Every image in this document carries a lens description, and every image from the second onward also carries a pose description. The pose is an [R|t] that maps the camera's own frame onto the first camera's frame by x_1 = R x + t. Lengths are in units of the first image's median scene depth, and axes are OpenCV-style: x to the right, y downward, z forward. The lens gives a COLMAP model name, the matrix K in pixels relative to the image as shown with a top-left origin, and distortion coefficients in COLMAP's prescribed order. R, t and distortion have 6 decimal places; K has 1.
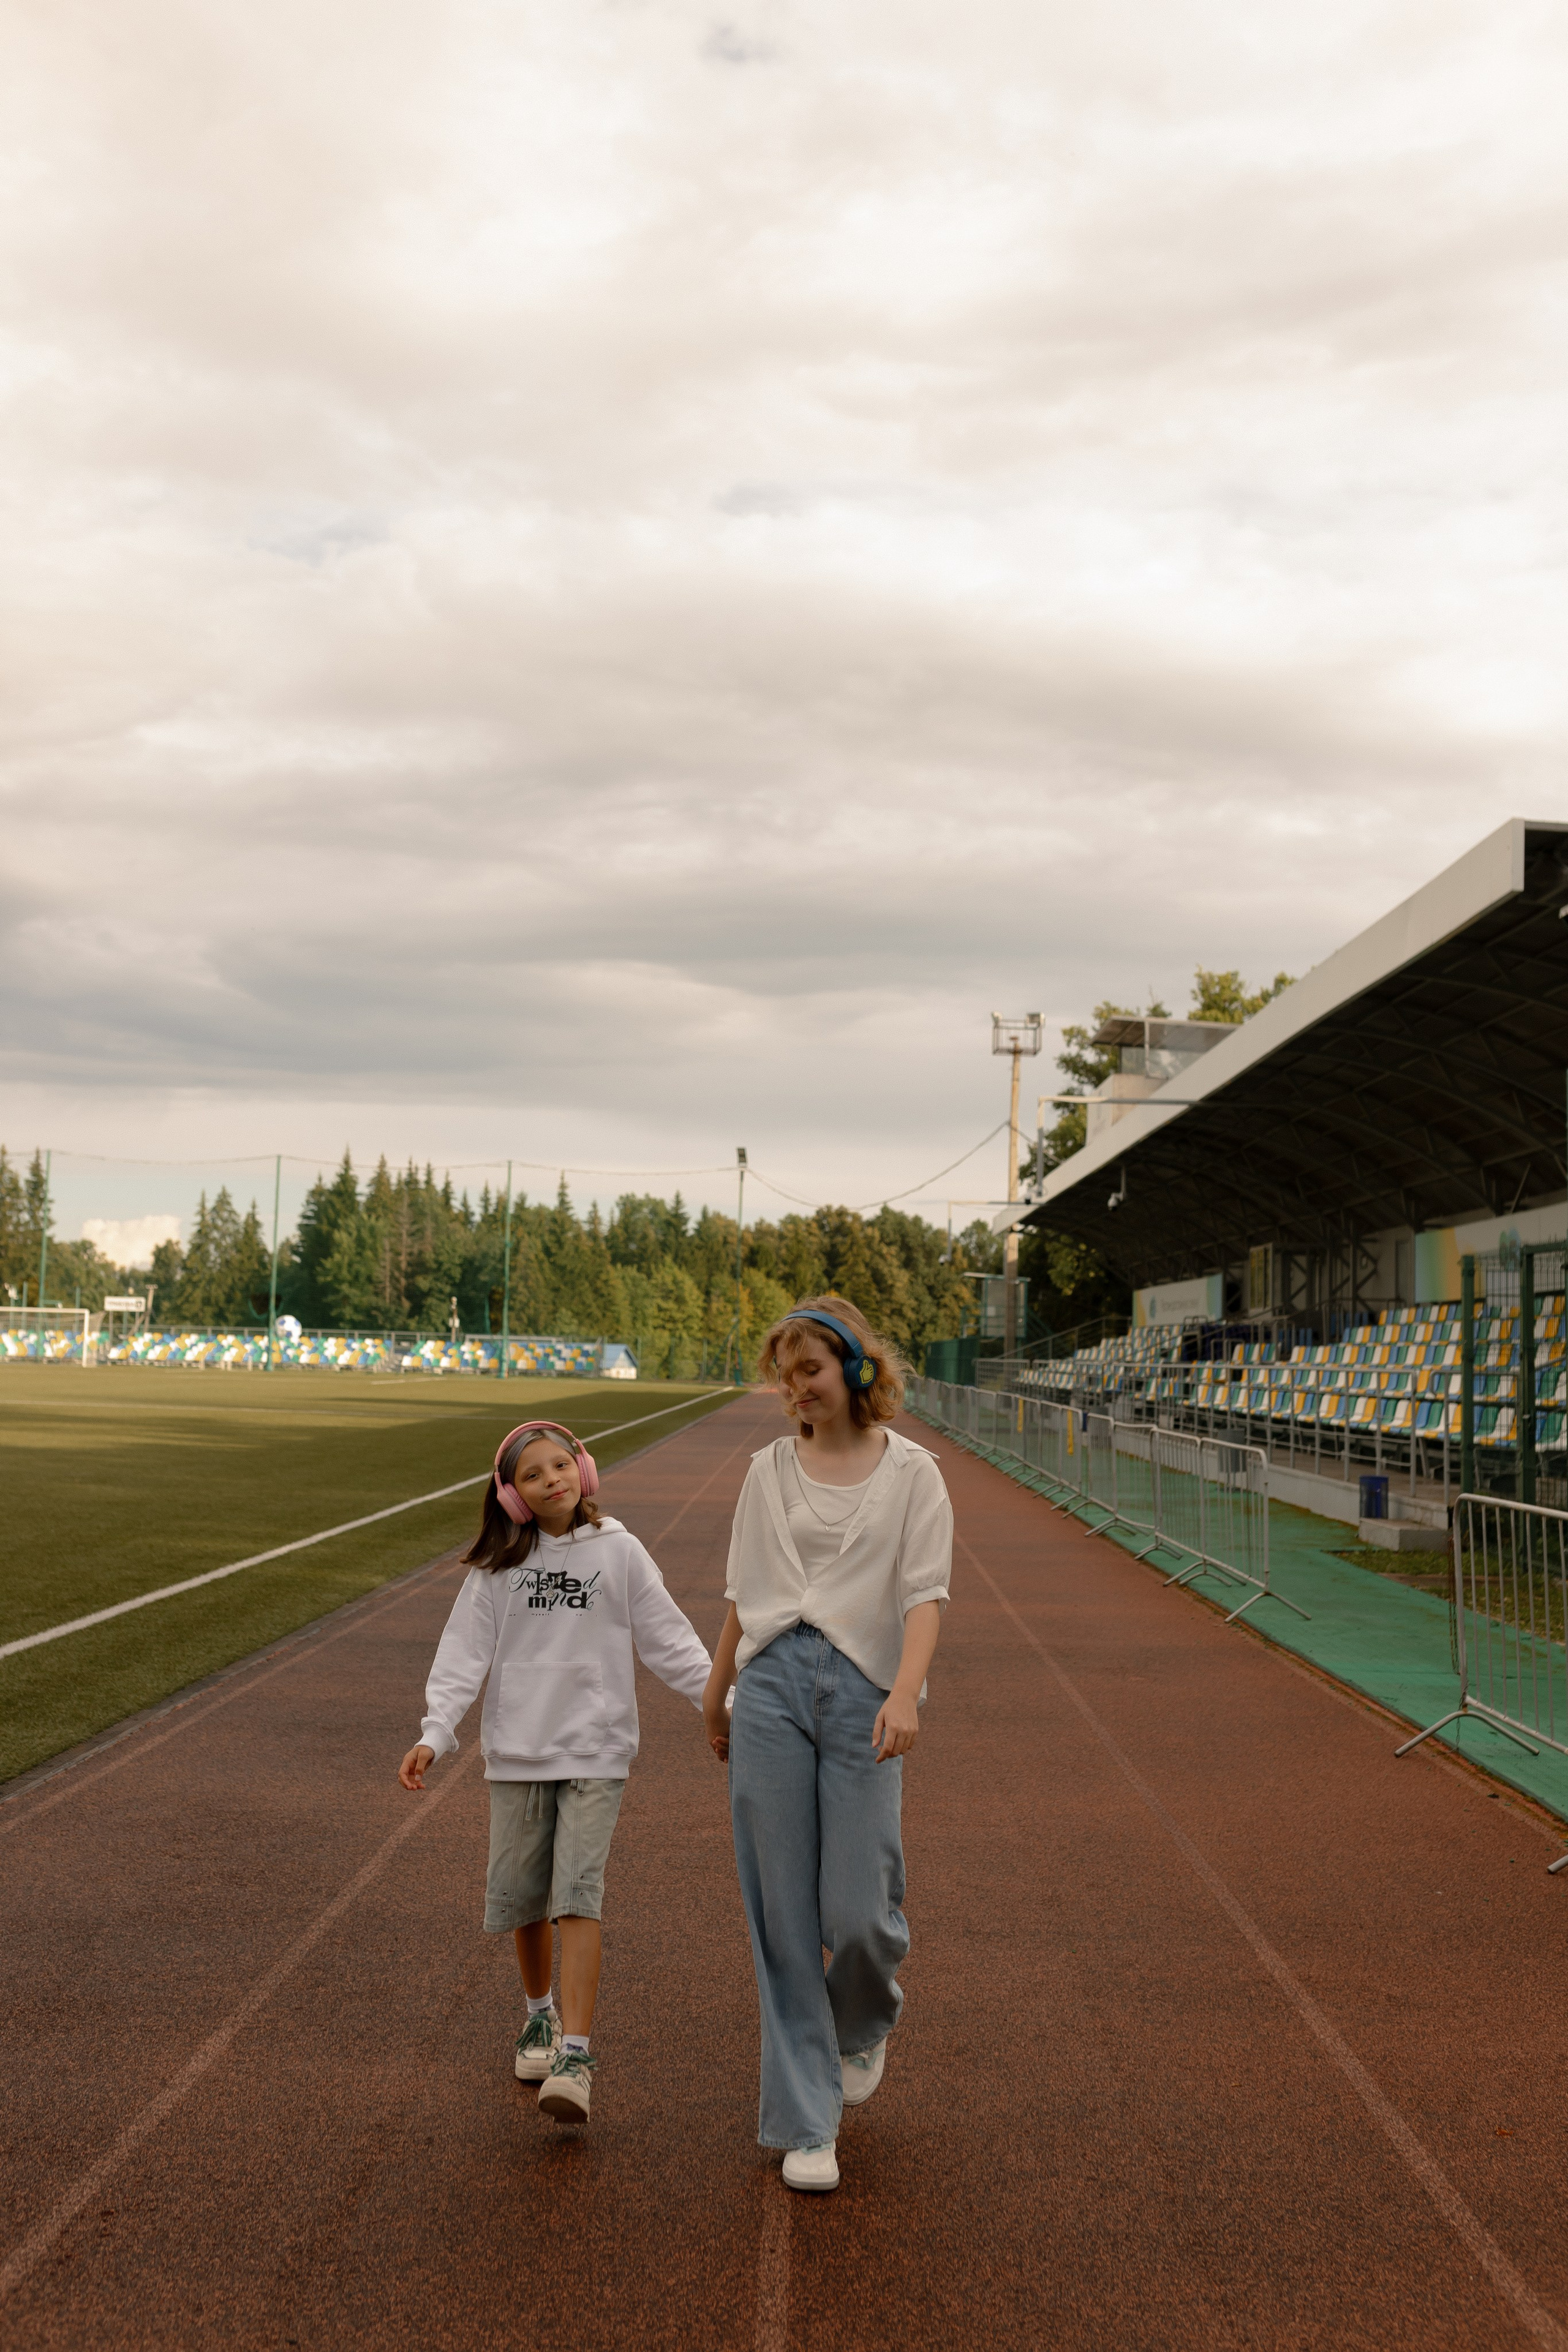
lens RADIAL K [[2244.9, 0, 850.6], [0, 2244.9, 1180.3], [0, 0, 1]] dist [0.000112, -0.006564]
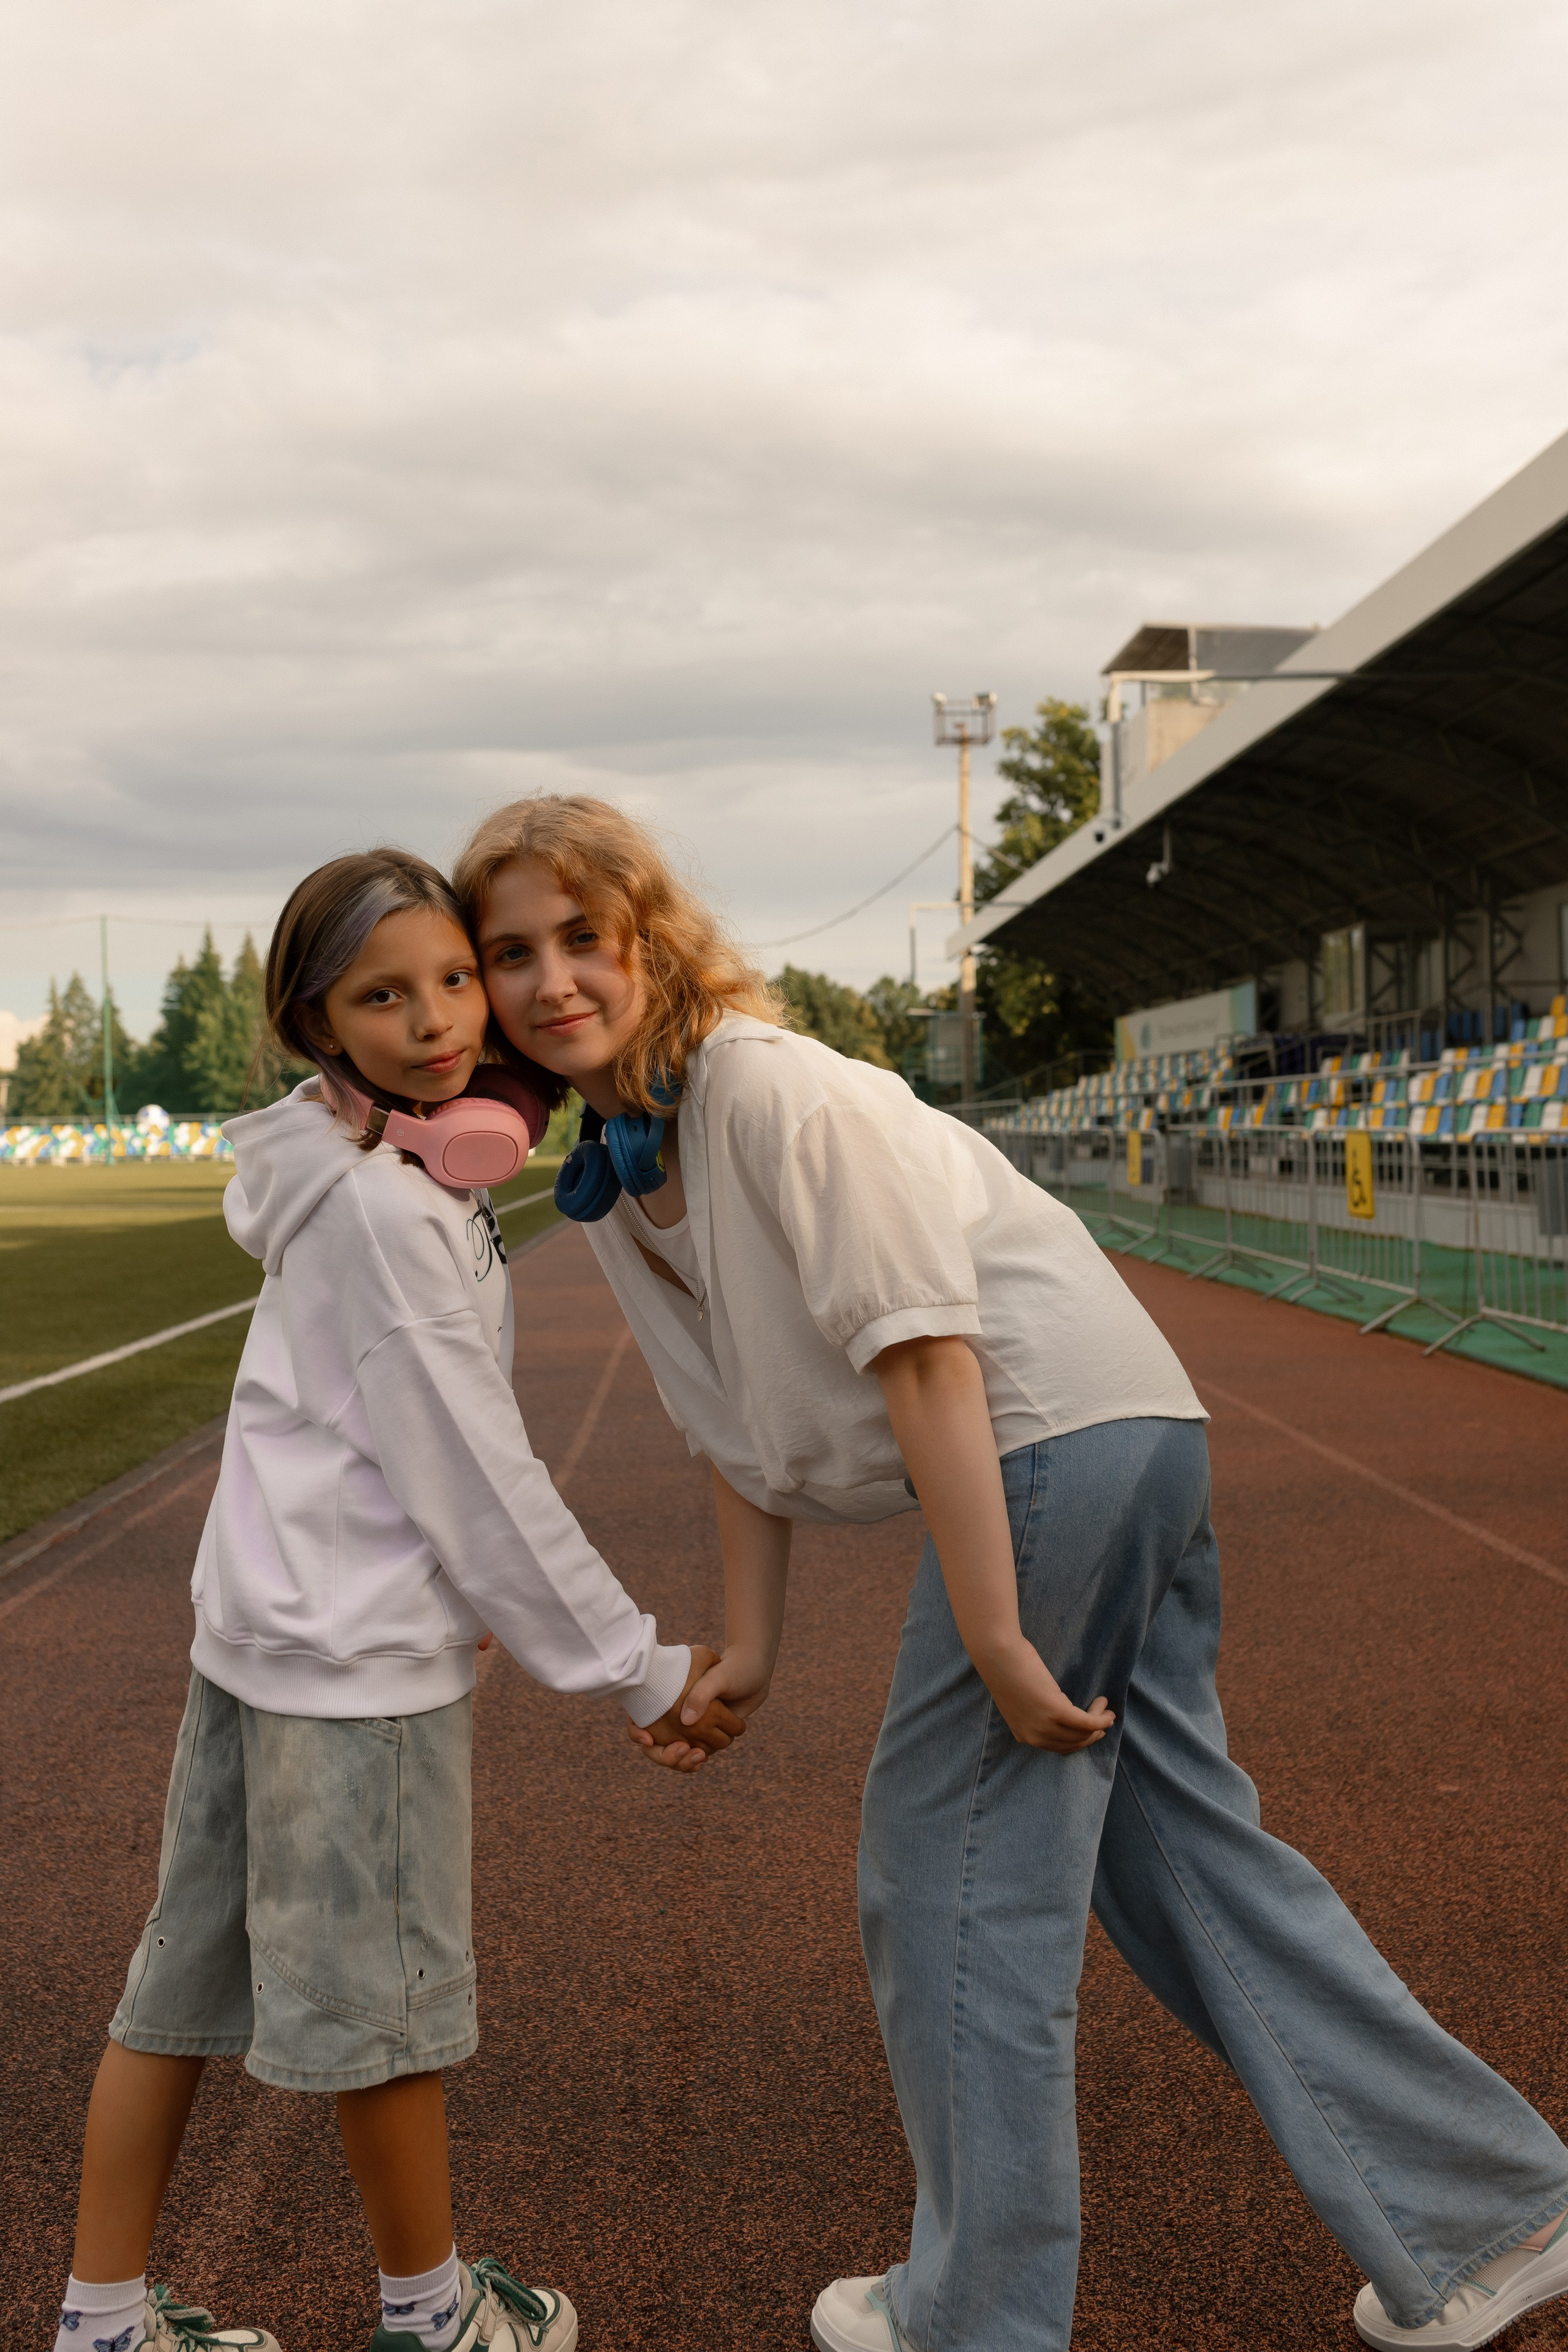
lens RADIAL K [[2243.1, 0, 851.9], [0, 2243.1, 1183.5], [0, 0, 1]] dist [-0.001709, -0.003657]
pose [[0.997938, -0.047090, 0.043619, -0.011386], [0.042306, 0.993597, 0.104761, 0.016631], [-0.048272, -0.102700, 0.993540, 0.148510]]
